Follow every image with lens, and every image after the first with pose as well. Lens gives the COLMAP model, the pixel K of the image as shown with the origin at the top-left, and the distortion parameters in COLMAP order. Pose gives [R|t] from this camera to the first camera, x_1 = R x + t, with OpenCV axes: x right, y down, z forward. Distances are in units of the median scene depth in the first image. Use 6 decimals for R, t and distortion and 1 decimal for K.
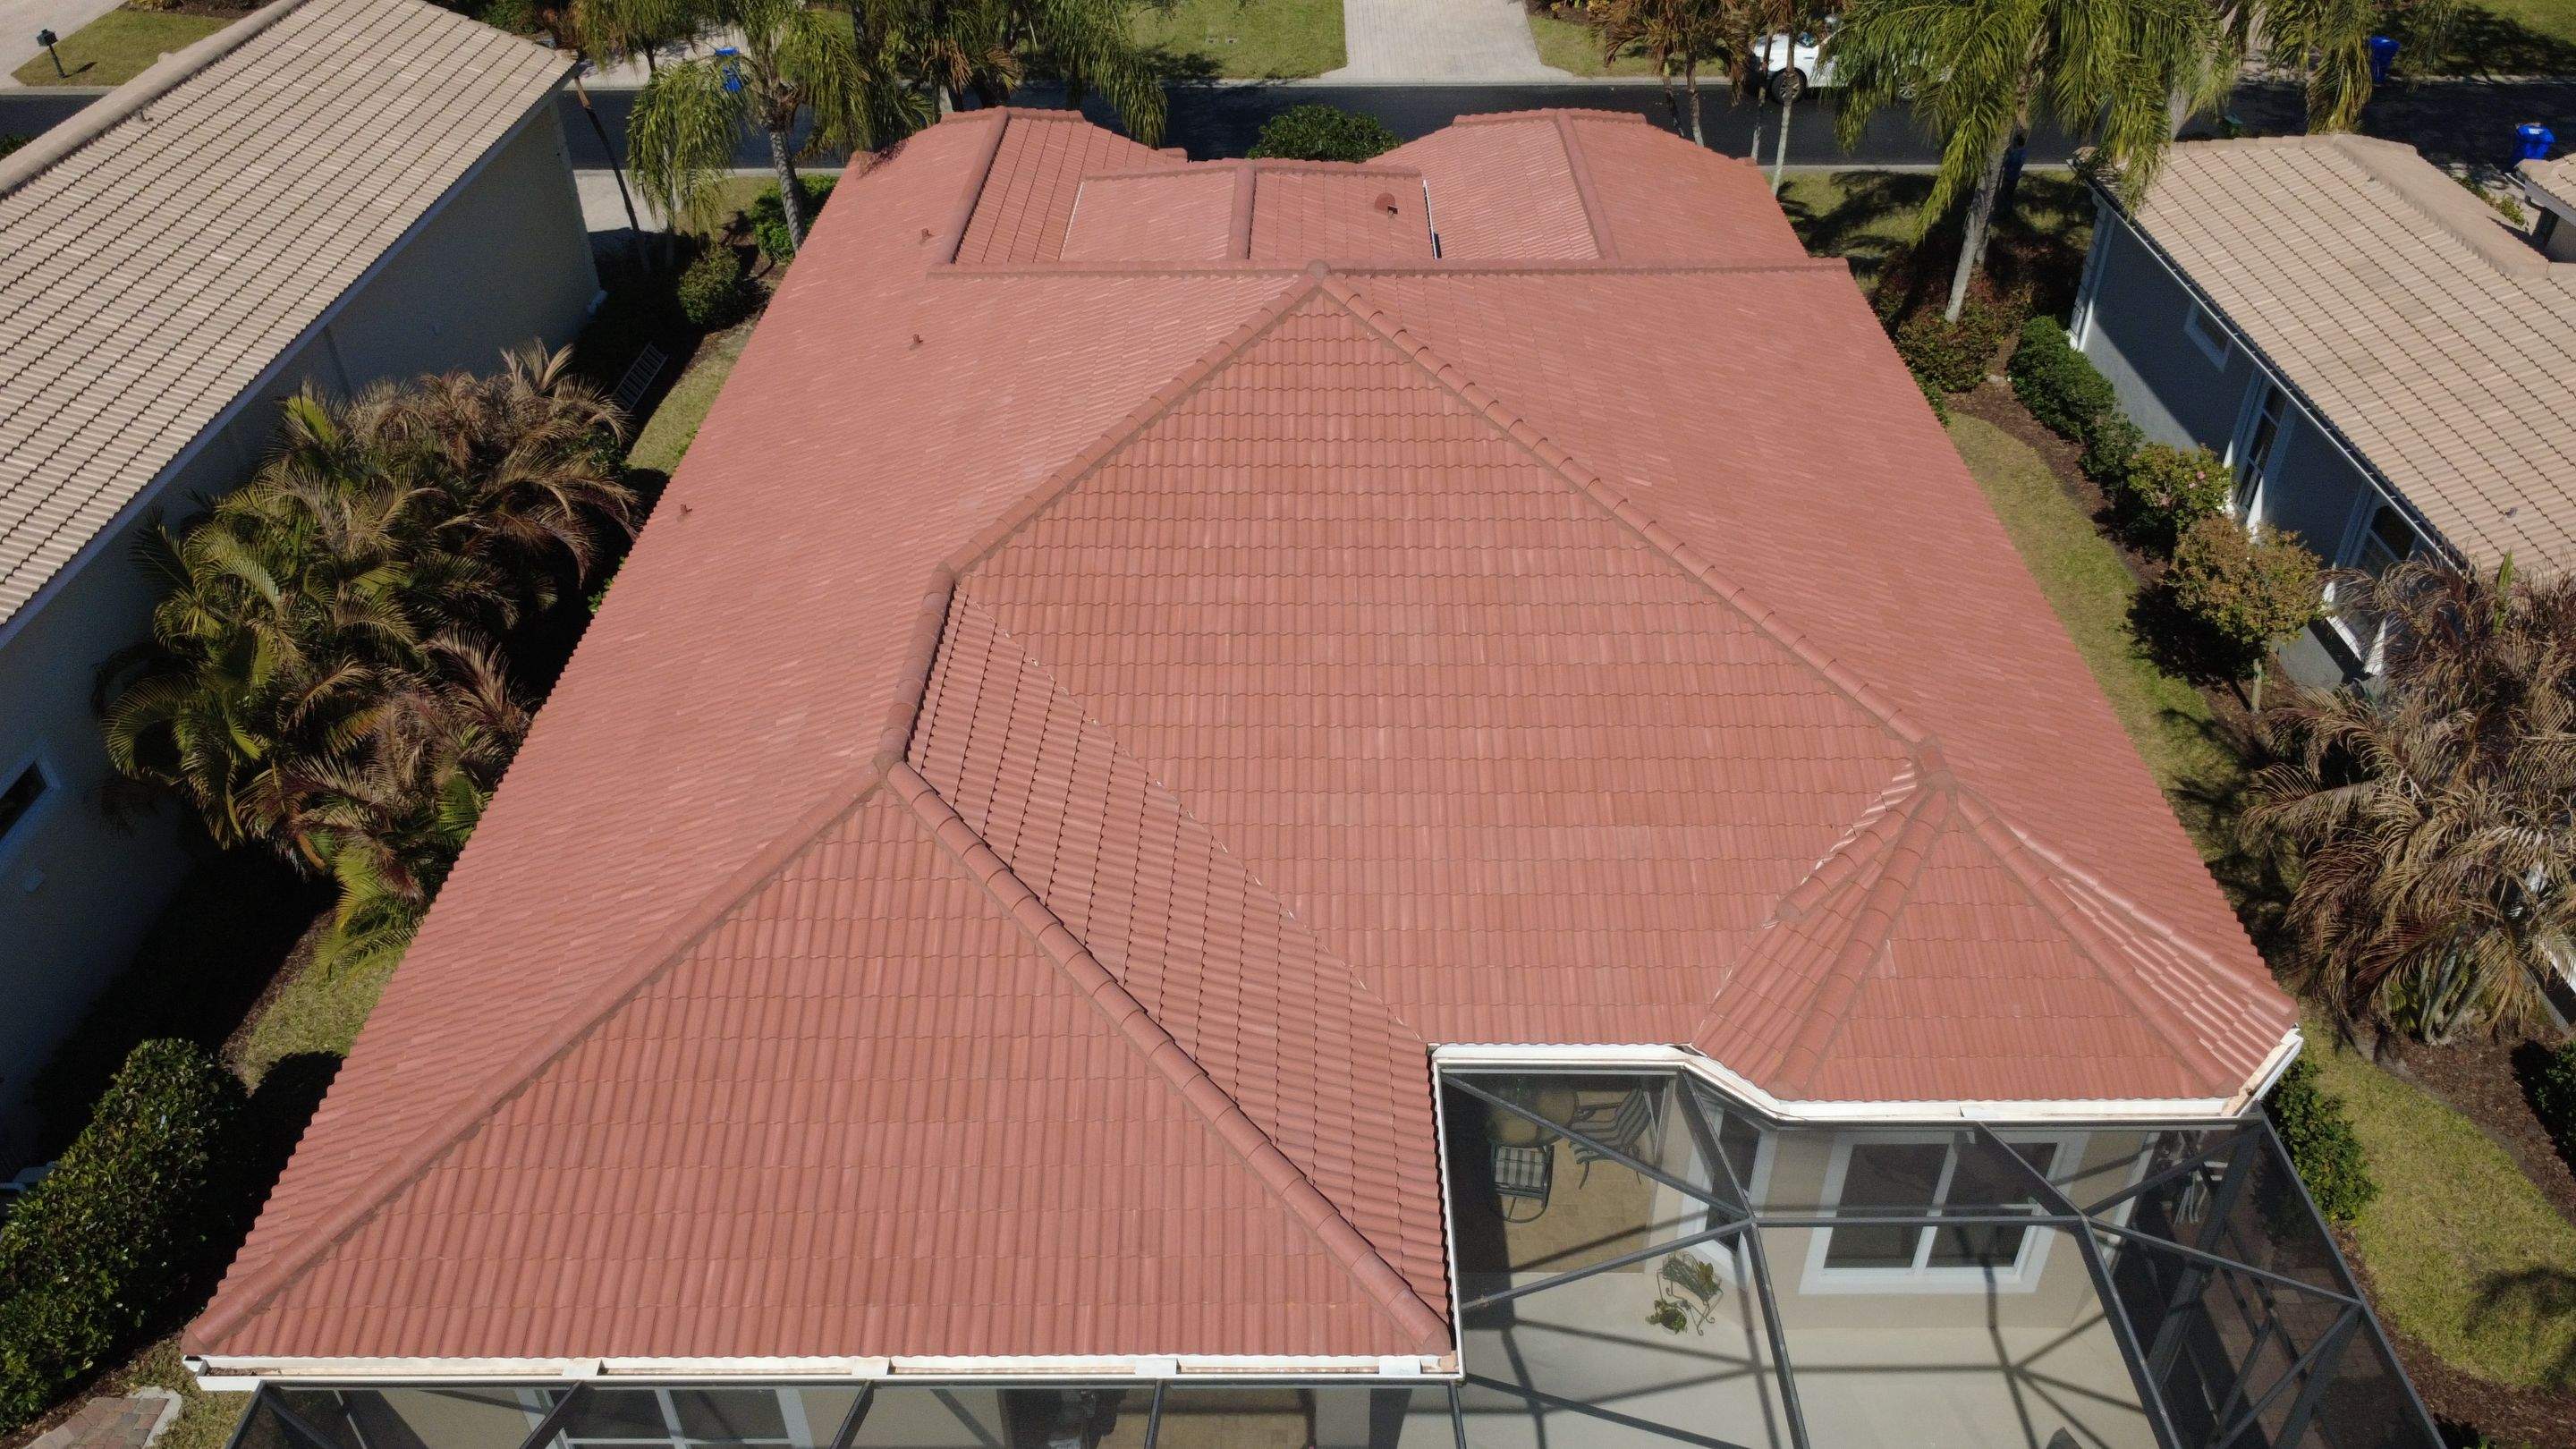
lens RADIAL K [[1880.1, 0, 1299.2], [0, 1880.1, 722.2], [0, 0, 1]] dist [-0.007851, 0.000456]
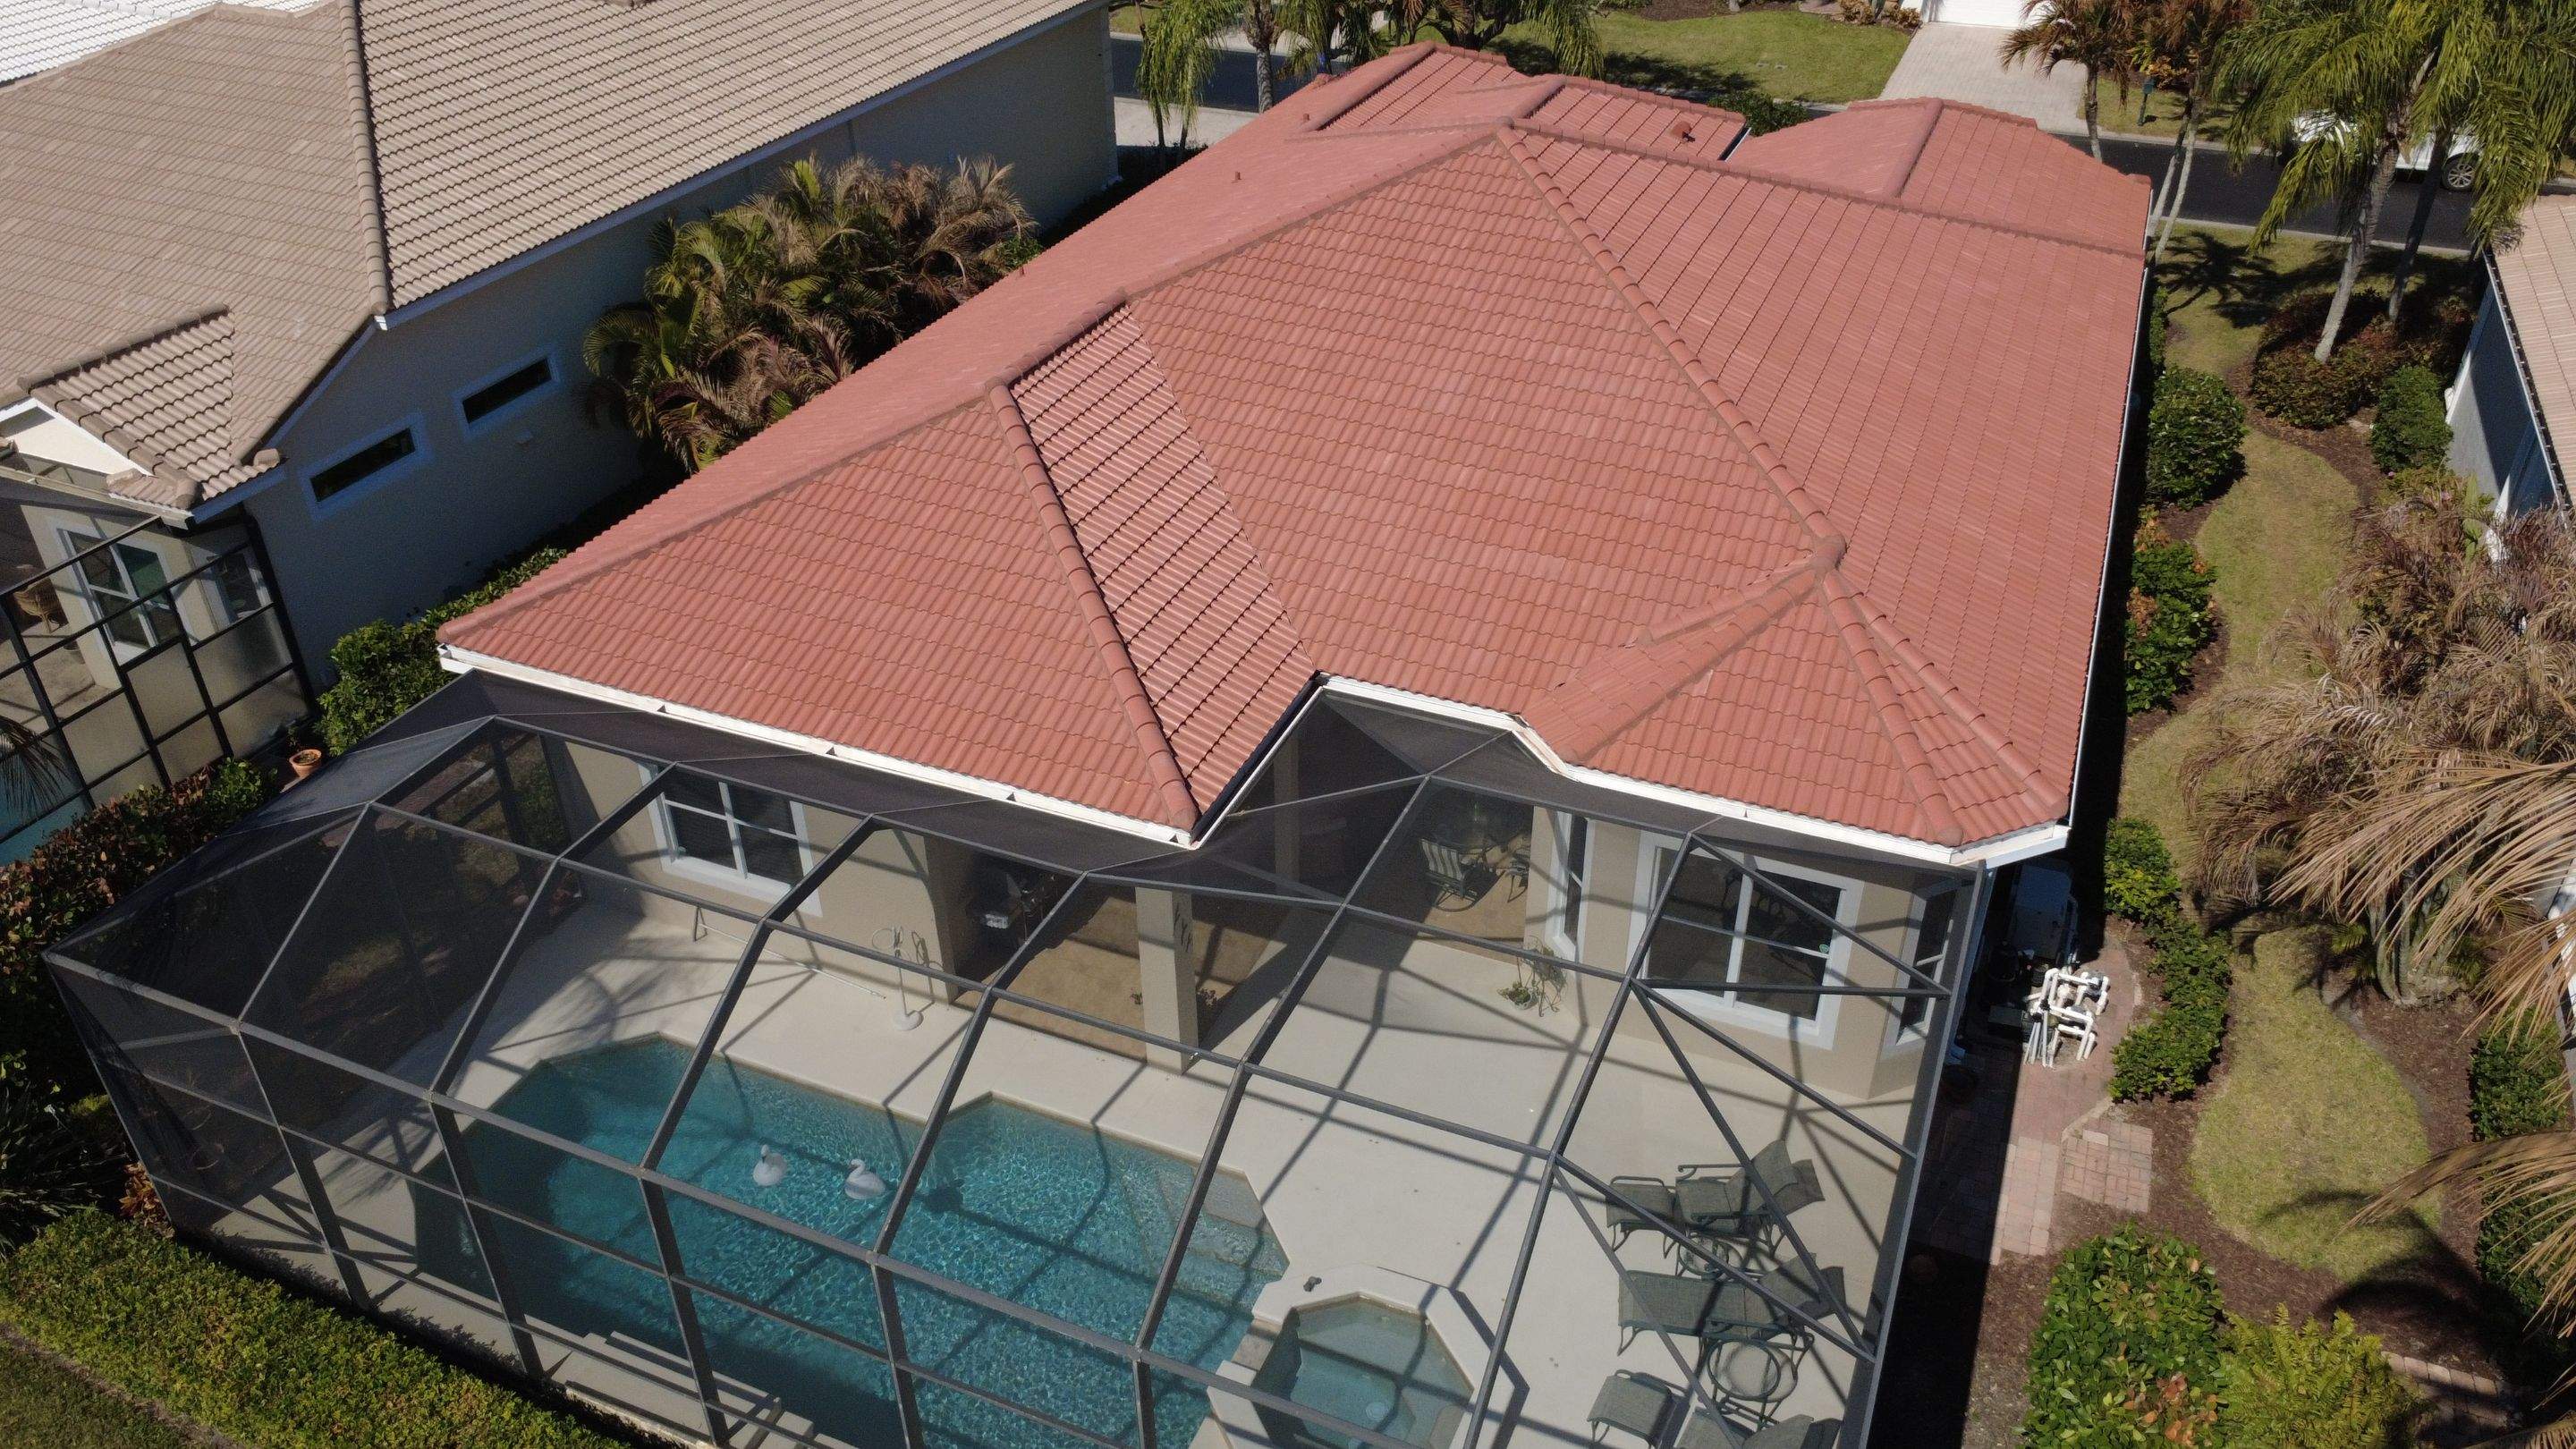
lens RADIAL K [[1880.1, 0, 1303.8], [0, 1880.1, 722.6], [0, 0, 1]] dist [-0.007851, 0.000456]
pose [[0.922709, 0.212870, -0.321394, 0.348866], [-0.226546, 0.973986, -0.005301, 0.159929], [0.311905, 0.077702, 0.946931, -0.133612]]
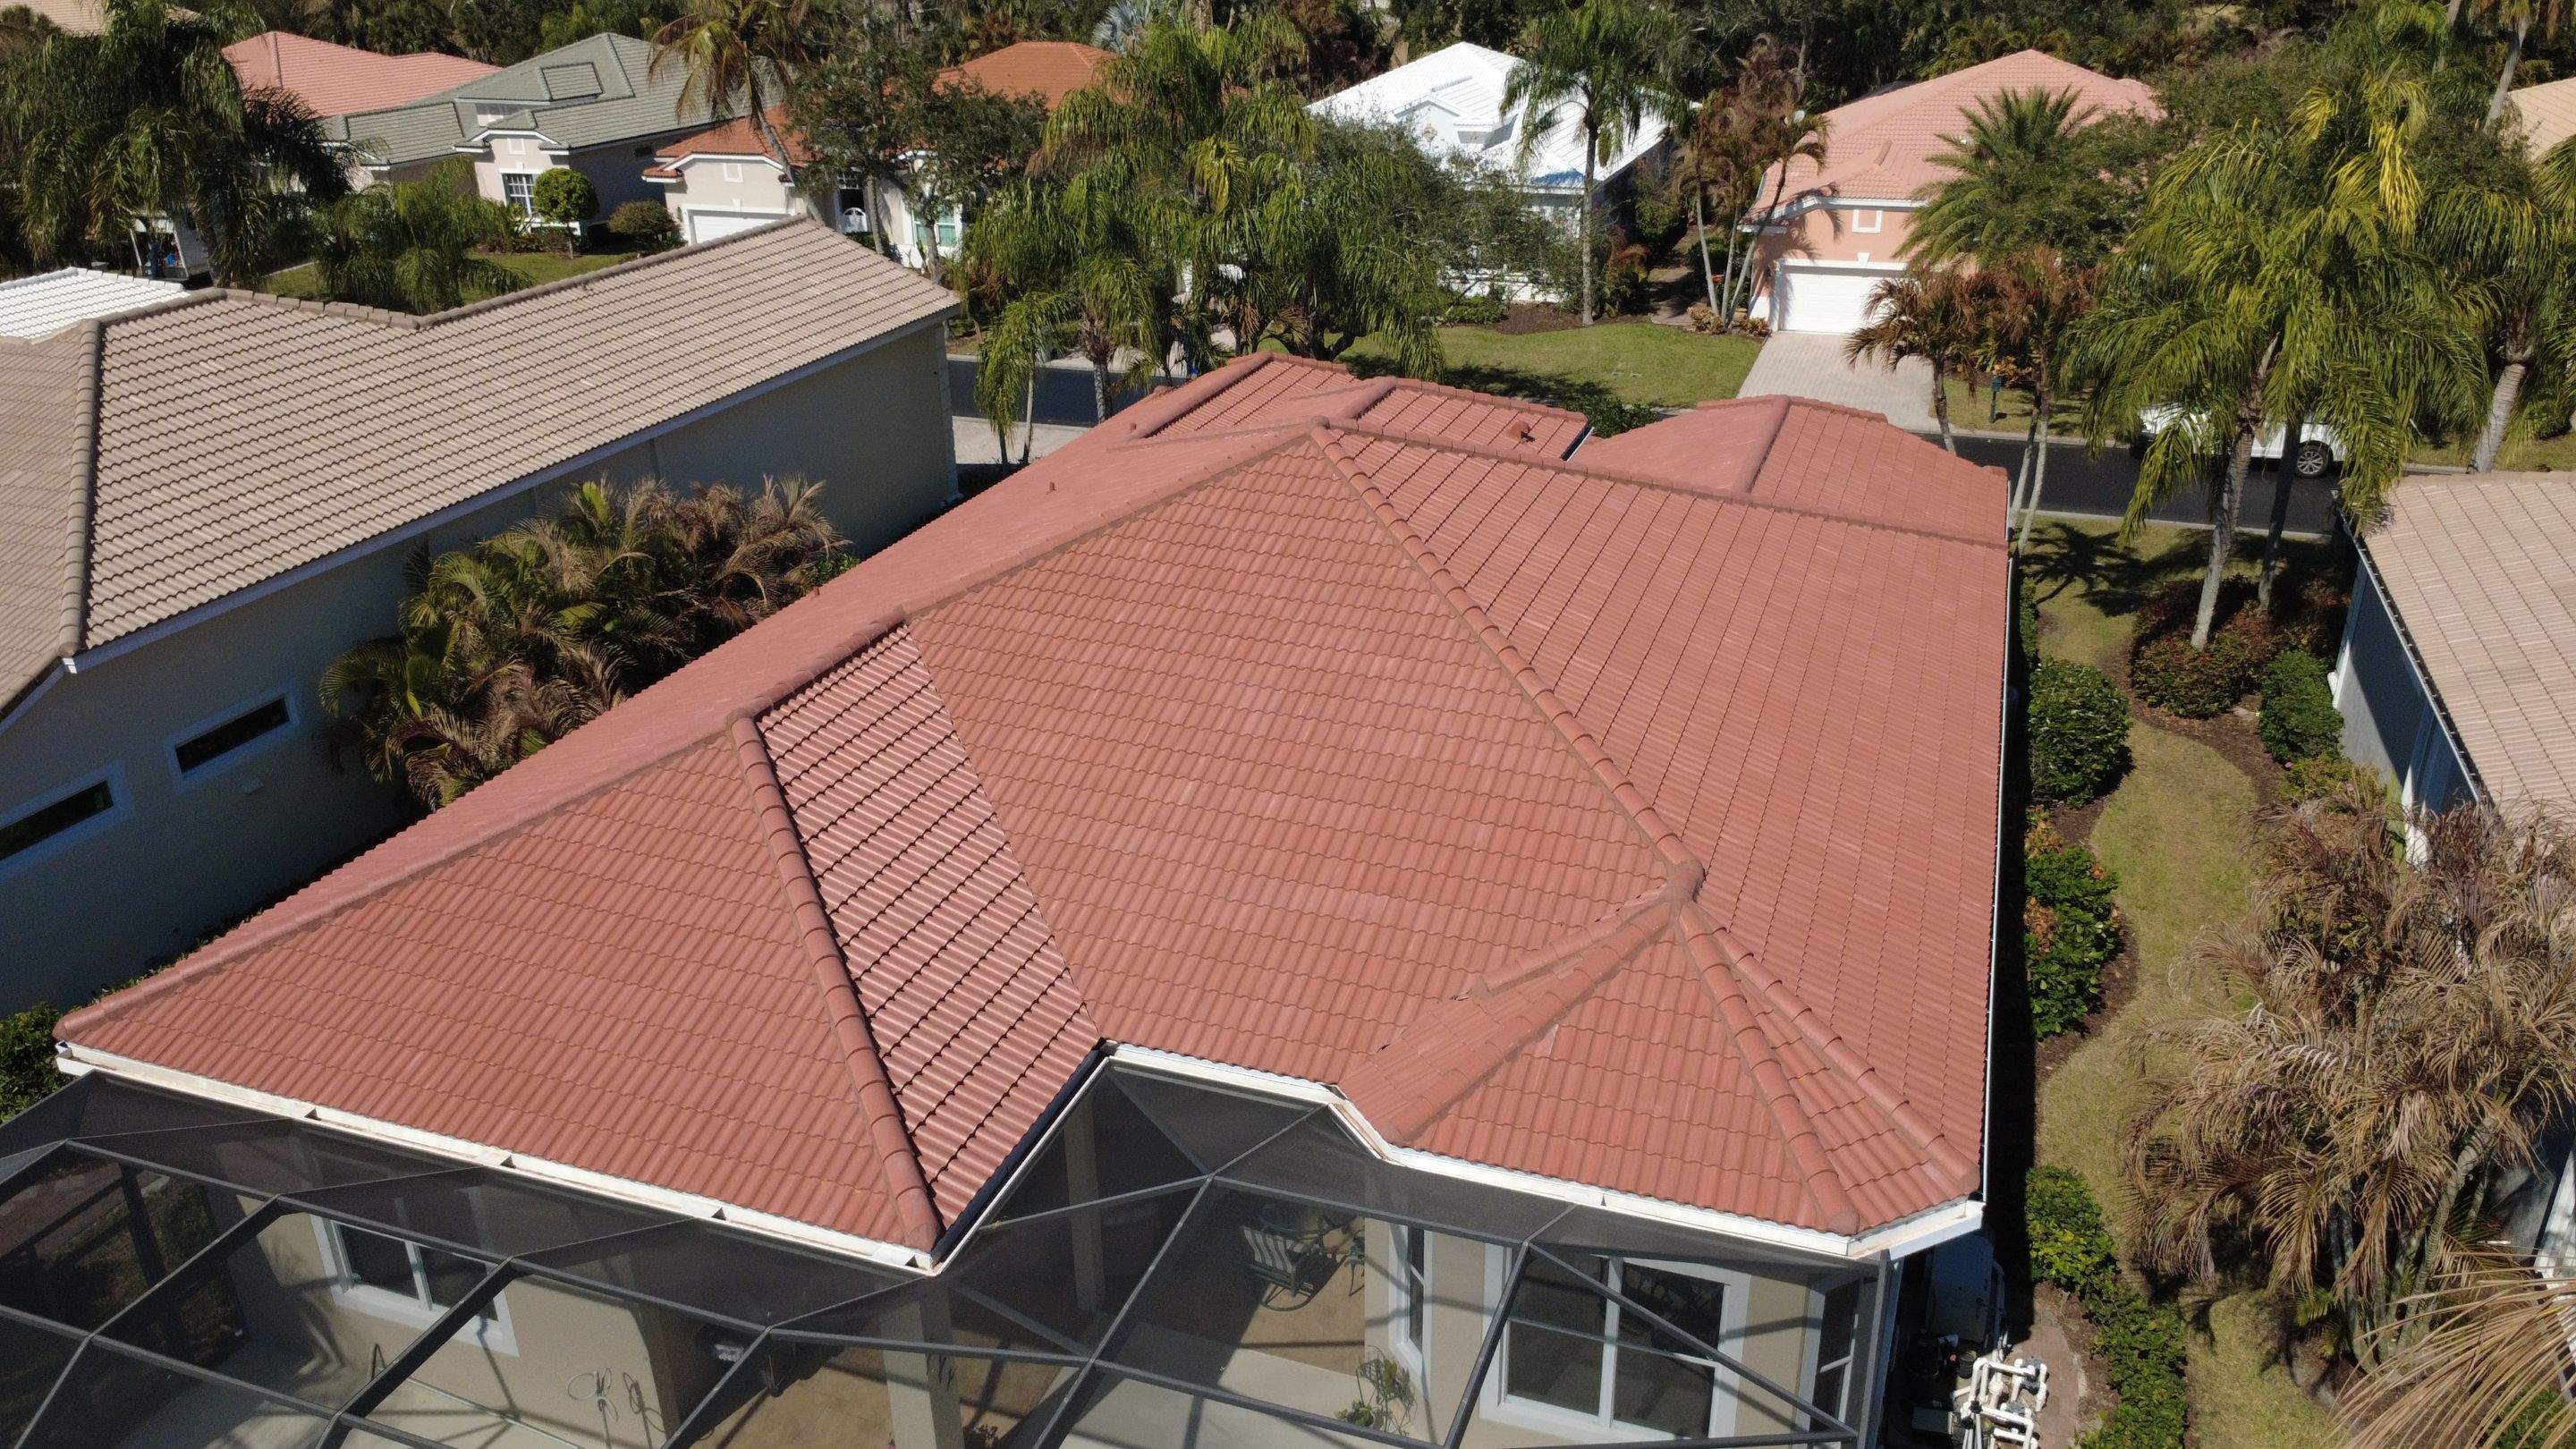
lens RADIAL K [[1880.1, 0, 1296.4], [0, 1880.1, 726.7], [0, 0, 1]] dist [-0.007851, 0.000456]
pose [[0.942338, 0.132115, -0.307480, 0.354524], [-0.191337, 0.966493, -0.171120, 0.121248], [0.274570, 0.220085, 0.936042, -0.001549]]
